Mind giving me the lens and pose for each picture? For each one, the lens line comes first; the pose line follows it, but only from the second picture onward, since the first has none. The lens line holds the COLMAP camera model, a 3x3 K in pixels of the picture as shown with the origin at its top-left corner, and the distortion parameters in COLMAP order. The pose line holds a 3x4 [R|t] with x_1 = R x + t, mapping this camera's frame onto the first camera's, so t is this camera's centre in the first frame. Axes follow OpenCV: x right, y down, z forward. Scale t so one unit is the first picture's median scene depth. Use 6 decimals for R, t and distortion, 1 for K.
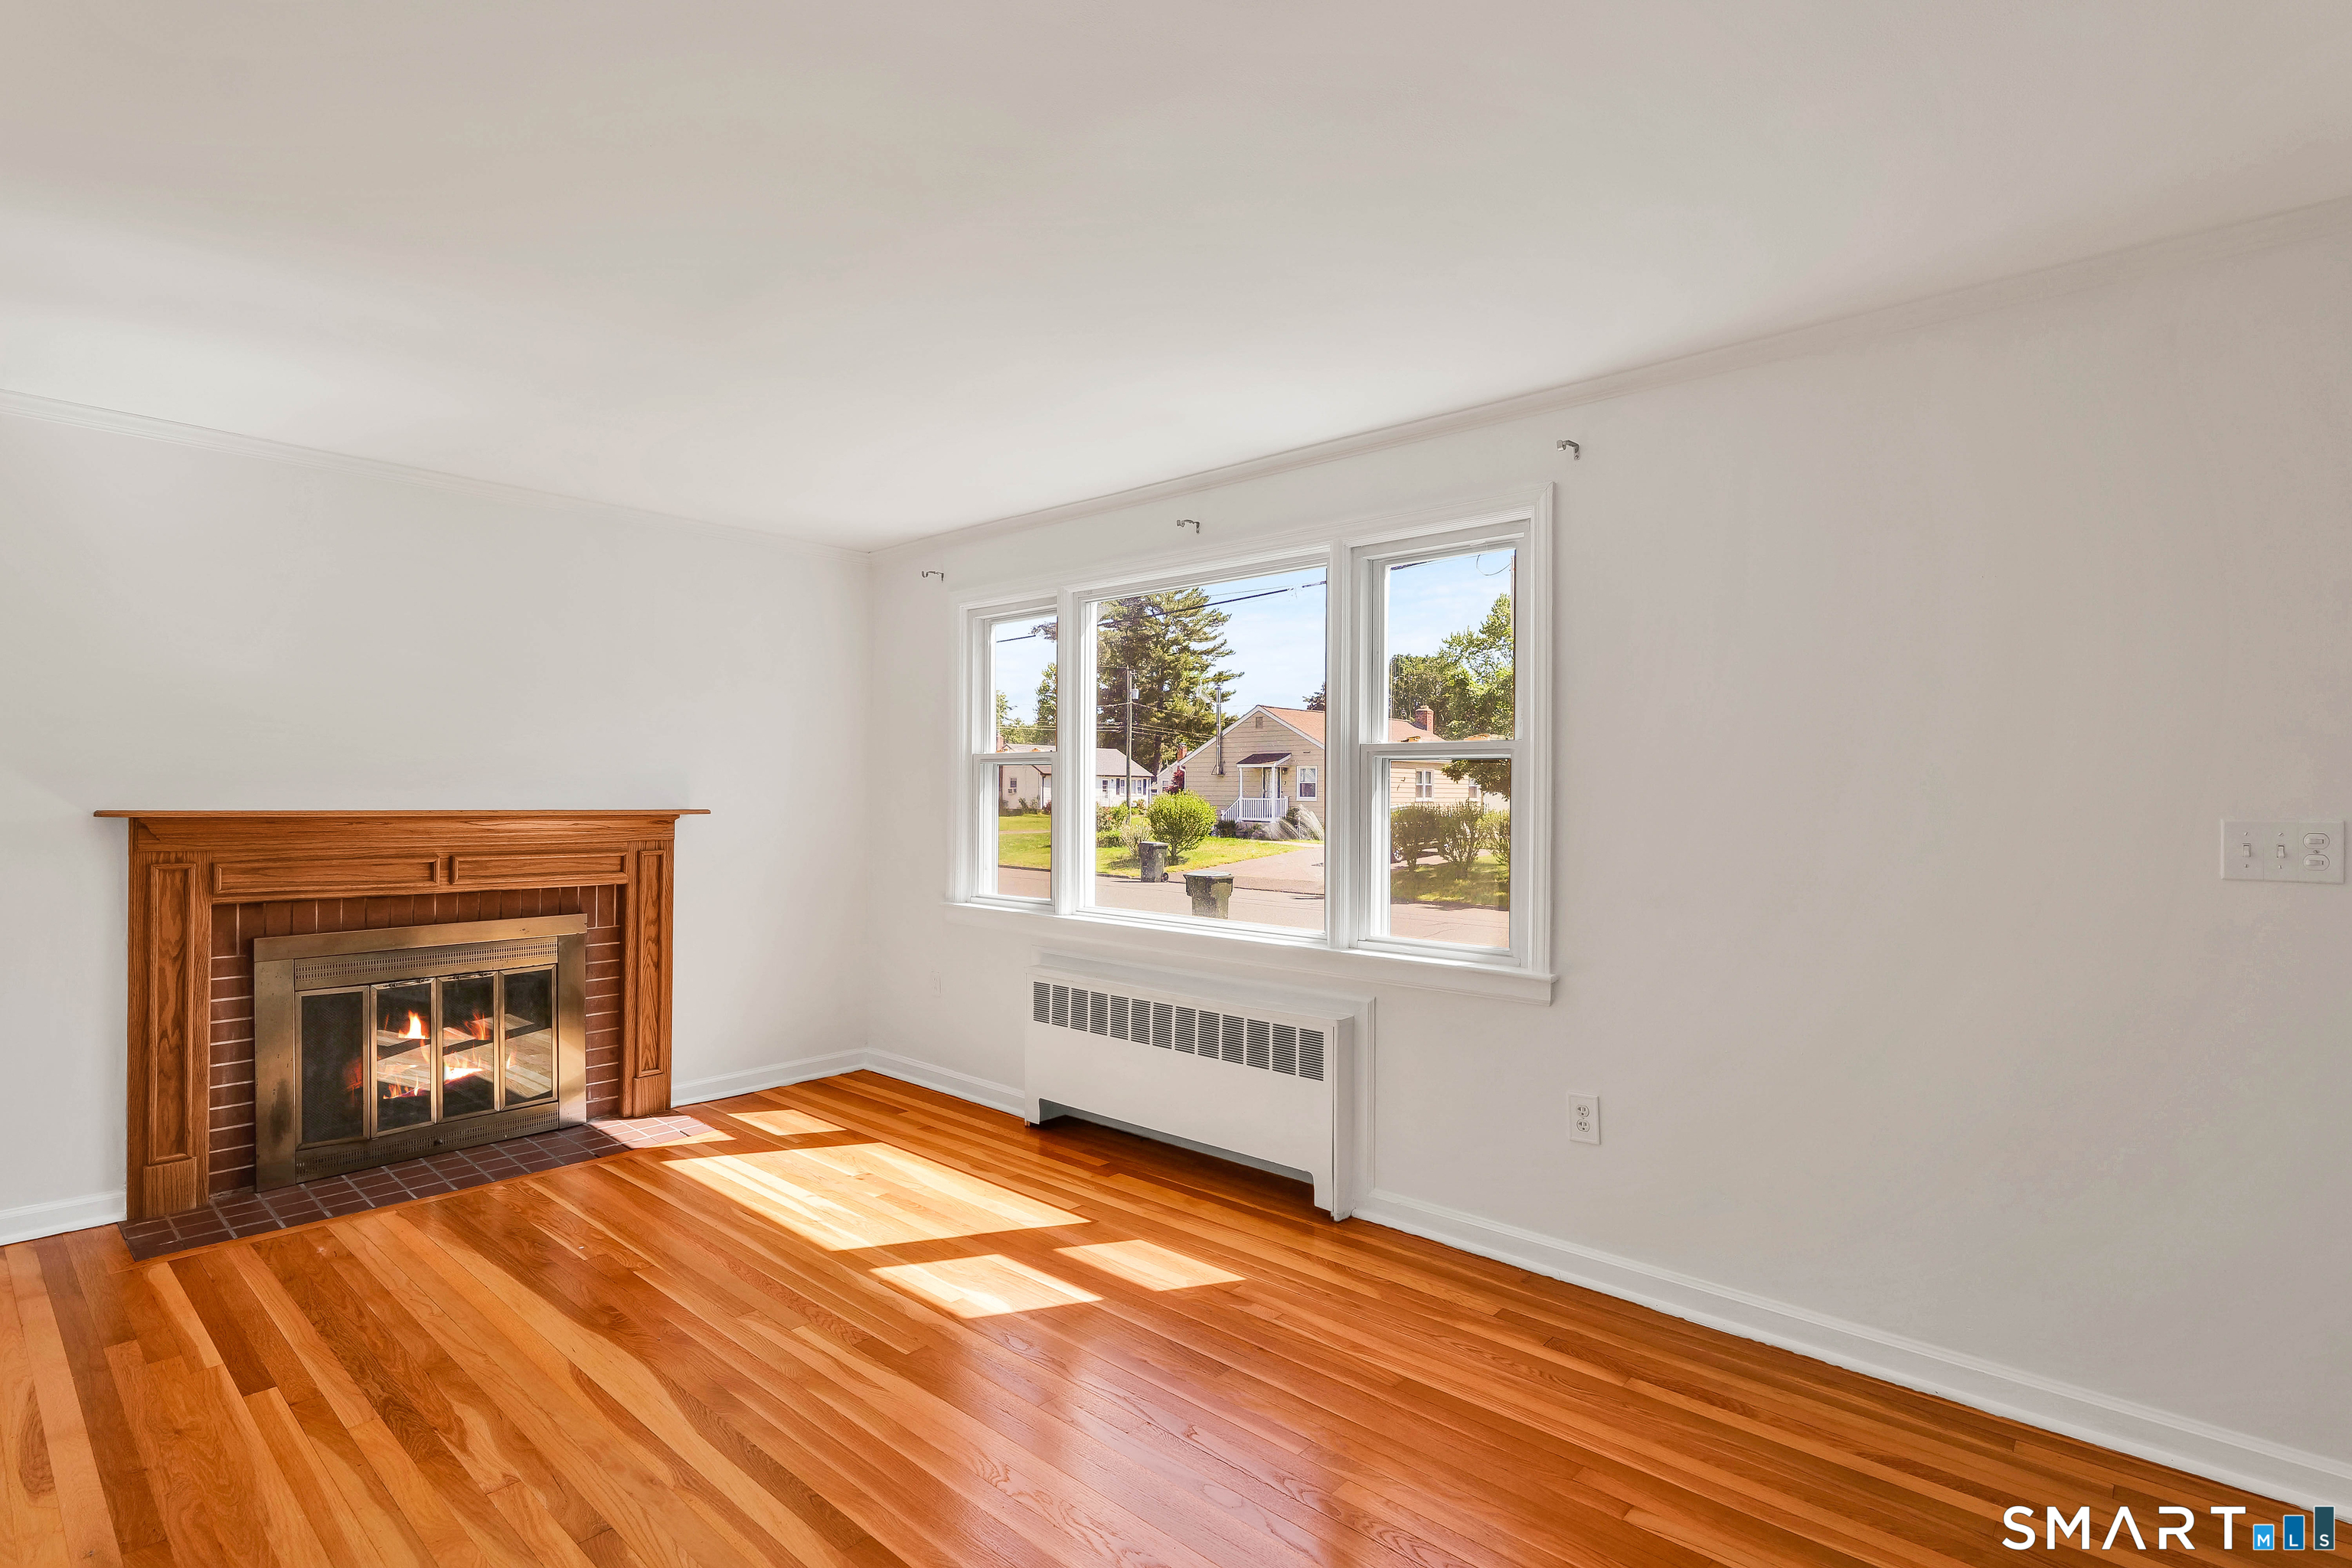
lens RADIAL K [[1095.0, 0, 1192.1], [0, 1095.0, 790.4], [0, 0, 1]] dist [0.002306, 0.000205]
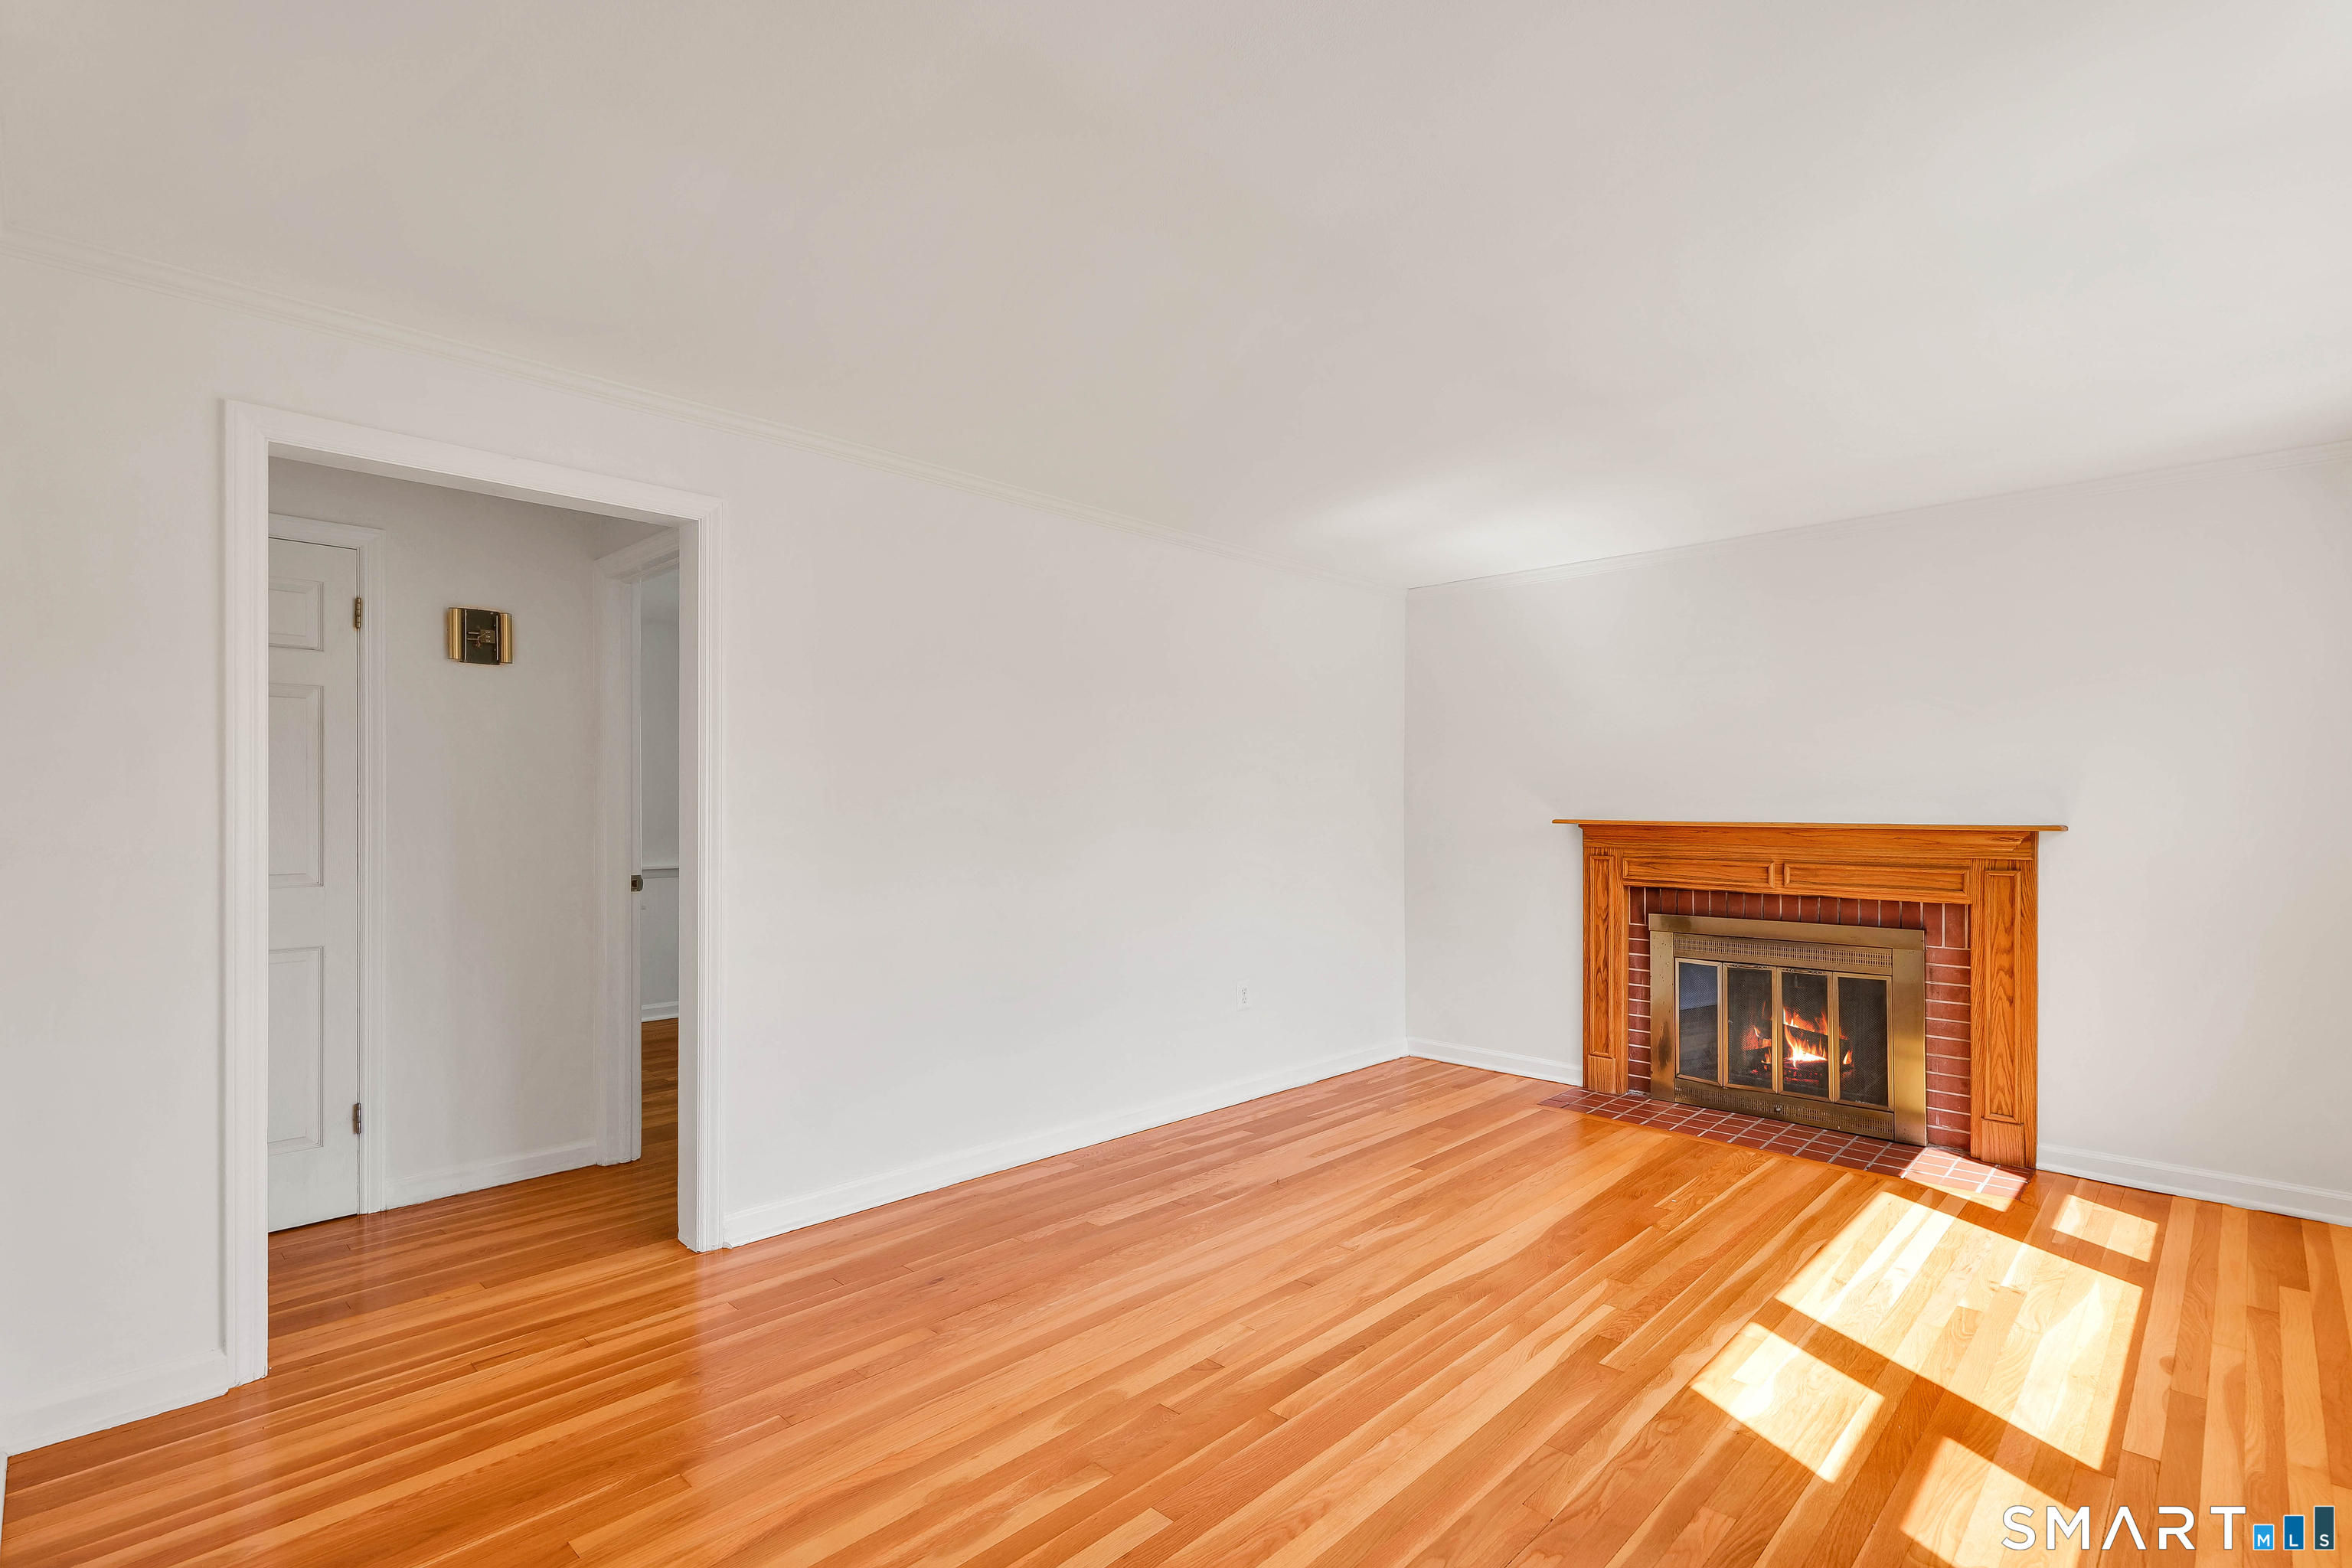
lens RADIAL K [[1095.0, 0, 1197.7], [0, 1095.0, 801.5], [0, 0, 1]] dist [0.002306, 0.000205]
pose [[-0.024042, -0.010485, -0.999656, 0.524271], [0.005499, 0.999928, -0.010620, 0.005793], [0.999696, -0.005752, -0.023983, 0.456624]]
